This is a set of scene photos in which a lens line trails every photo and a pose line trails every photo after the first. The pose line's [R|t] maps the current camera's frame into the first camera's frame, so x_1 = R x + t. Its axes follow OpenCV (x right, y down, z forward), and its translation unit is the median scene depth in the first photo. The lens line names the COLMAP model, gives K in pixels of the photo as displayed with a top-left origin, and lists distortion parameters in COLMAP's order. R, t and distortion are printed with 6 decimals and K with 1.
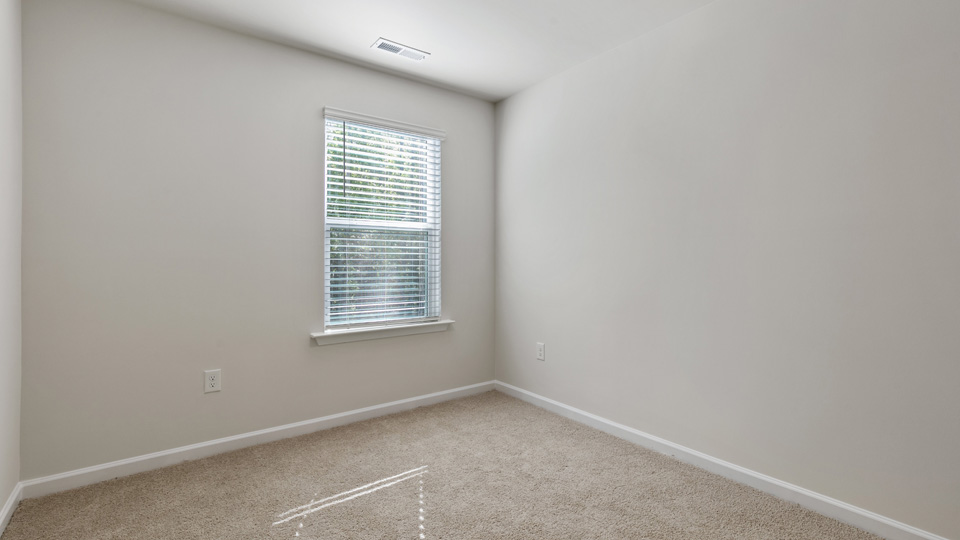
lens RADIAL K [[589.3, 0, 480.2], [0, 589.3, 245.8], [0, 0, 1]] dist [0.006193, 0.001706]
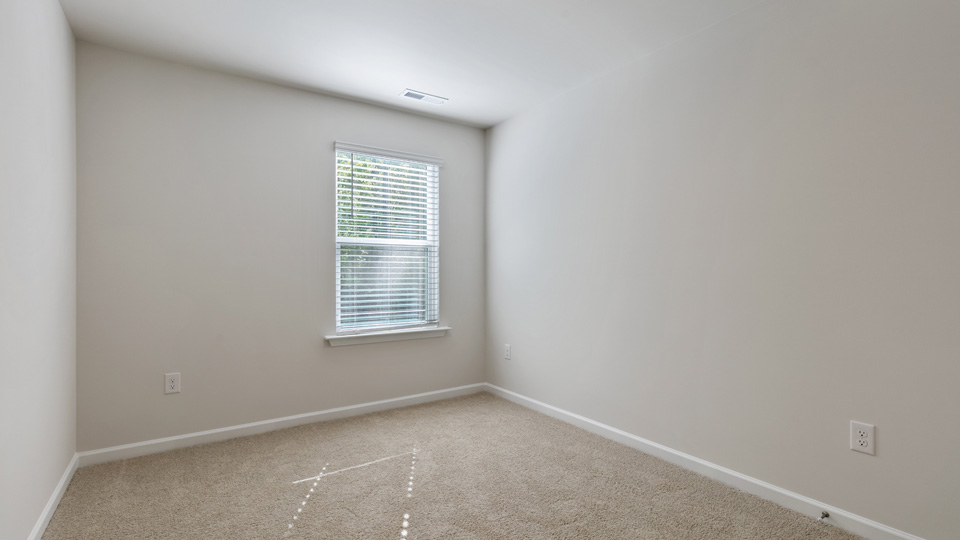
lens RADIAL K [[404.3, 0, 543.5], [0, 404.3, 267.8], [0, 0, 1]] dist [-0.001031, -0.000099]
pose [[0.982883, -0.003203, -0.184204, 0.271859], [0.005724, 0.999897, 0.013155, 0.004737], [0.184143, -0.013984, 0.982800, 0.281349]]
